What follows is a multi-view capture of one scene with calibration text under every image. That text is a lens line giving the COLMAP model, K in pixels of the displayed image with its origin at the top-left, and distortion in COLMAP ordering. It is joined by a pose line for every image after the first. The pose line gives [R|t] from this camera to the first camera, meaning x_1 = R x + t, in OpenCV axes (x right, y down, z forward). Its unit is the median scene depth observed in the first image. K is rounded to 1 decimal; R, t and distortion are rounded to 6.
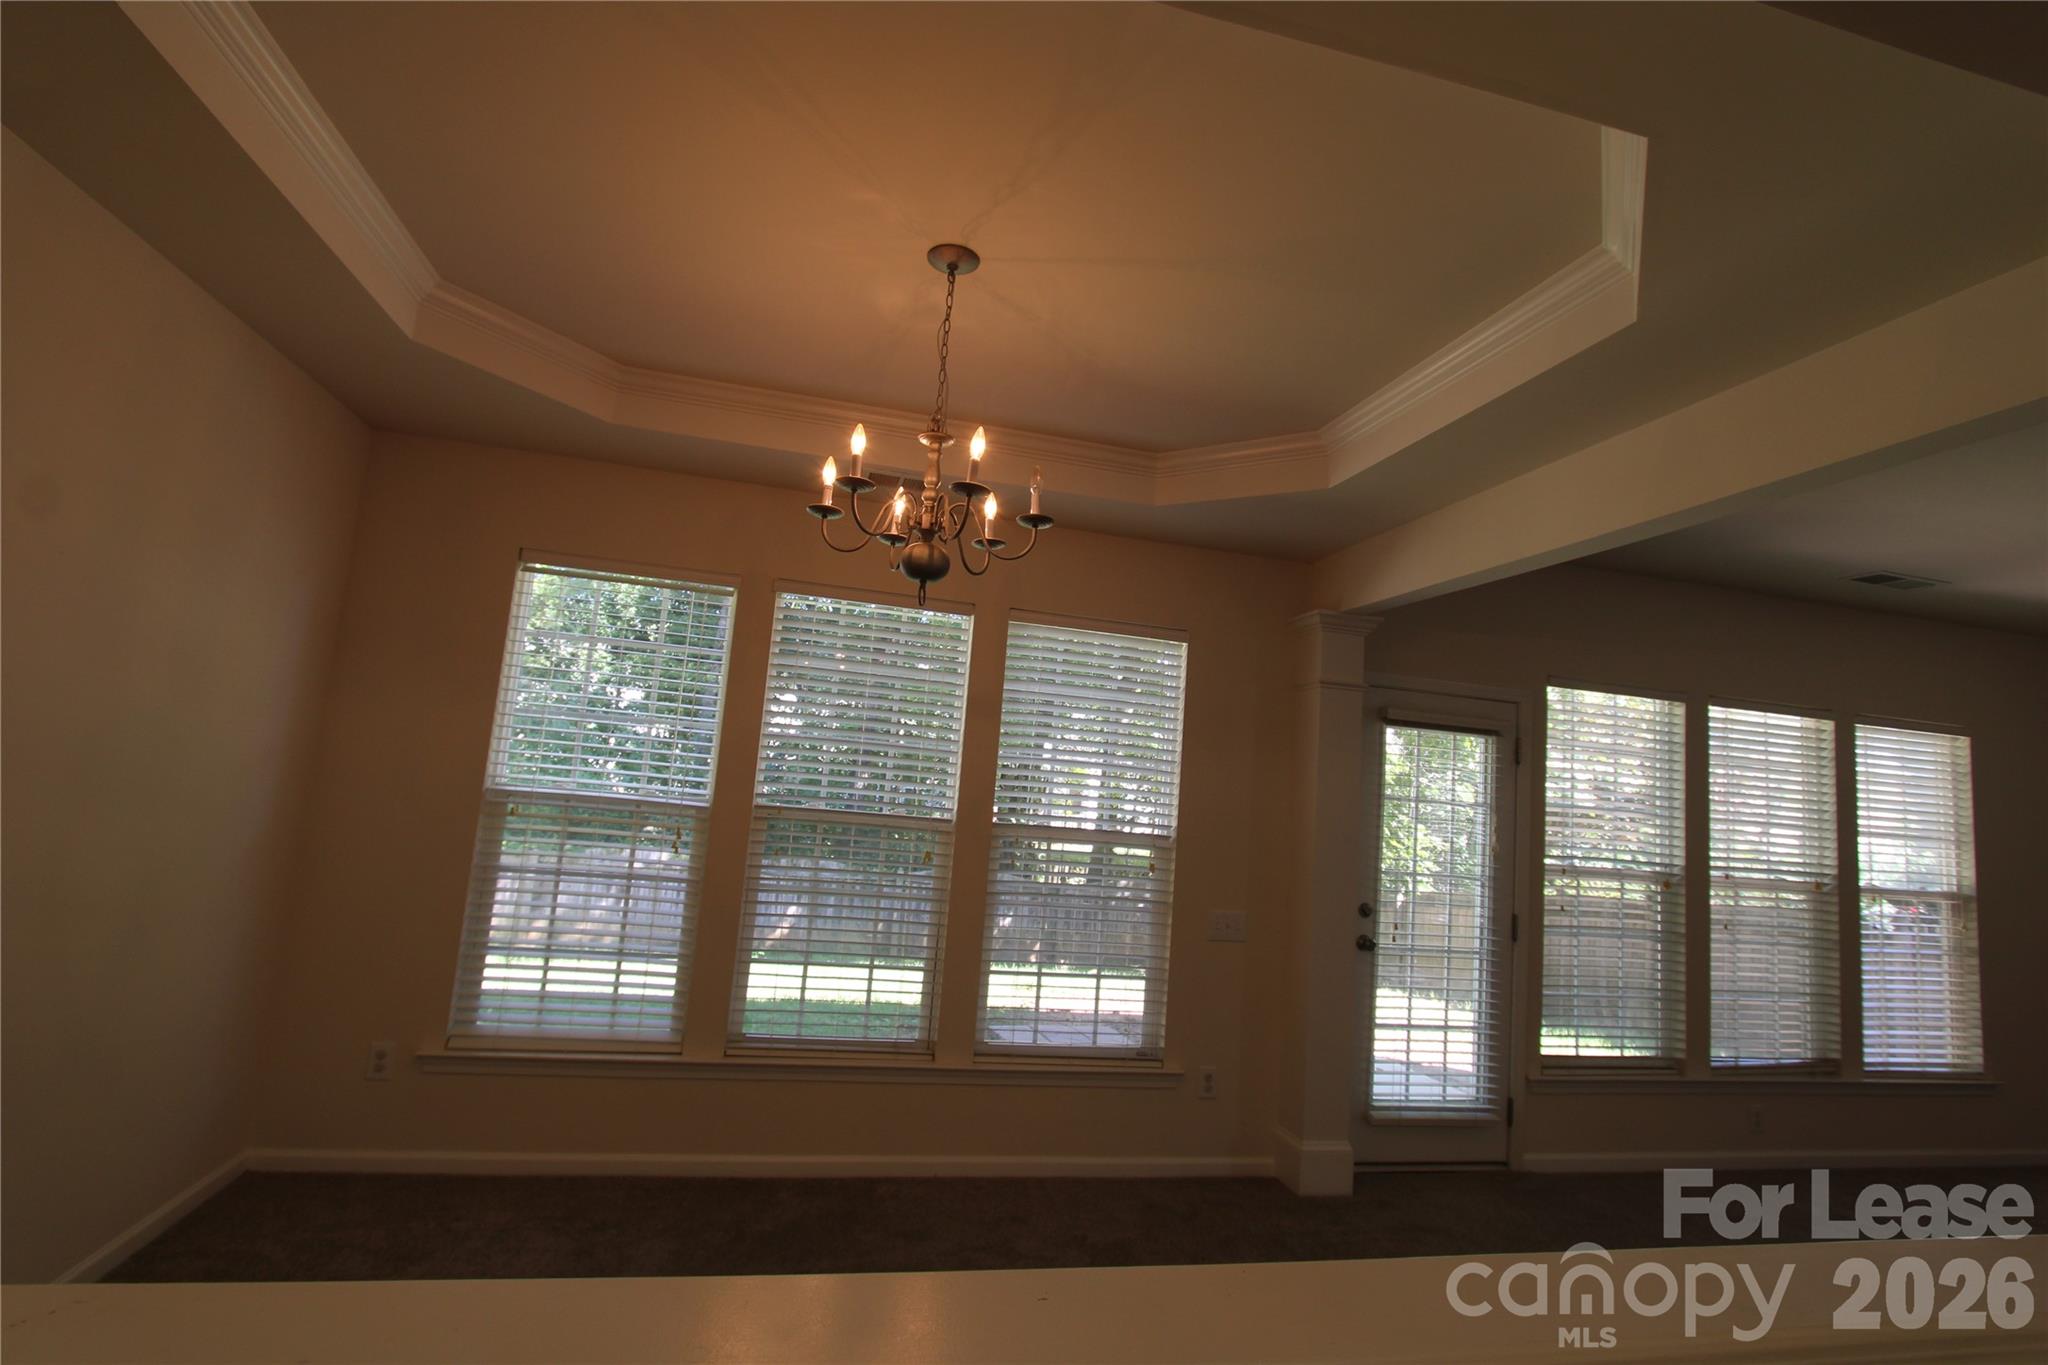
lens RADIAL K [[946.0, 0, 1015.3], [0, 946.0, 681.1], [0, 0, 1]] dist [-0.014818, 0.000281]
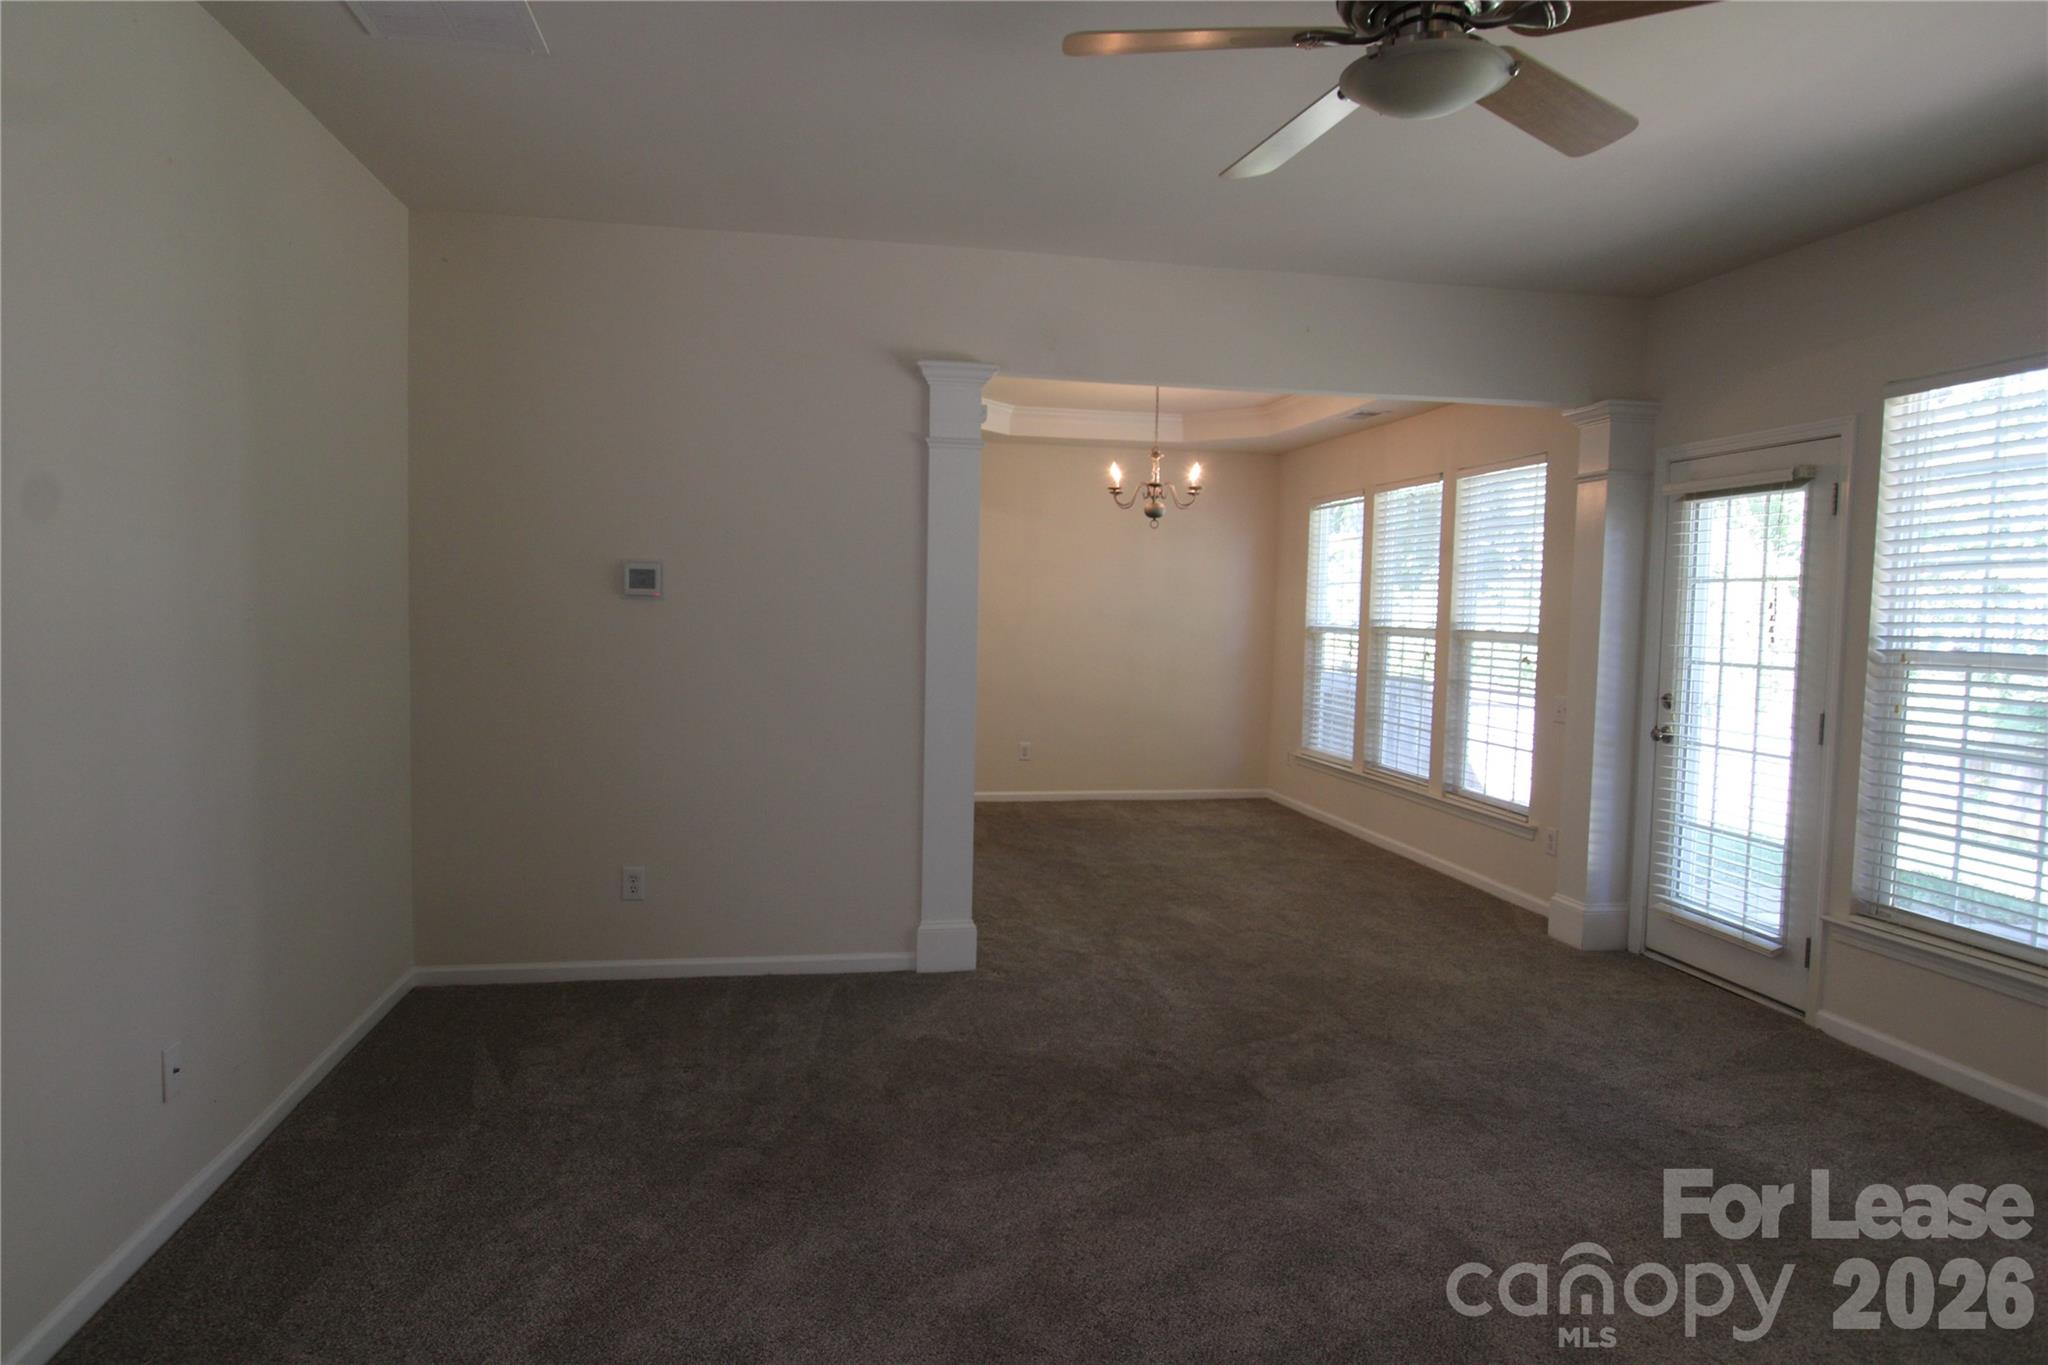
lens RADIAL K [[1219.6, 0, 1017.8], [0, 1219.6, 683.5], [0, 0, 1]] dist [0.007416, 0.000285]
pose [[-0.023976, -0.011995, -0.999641, 1.642372], [0.106683, 0.994188, -0.014488, 0.173931], [0.994004, -0.106992, -0.022557, 0.381137]]
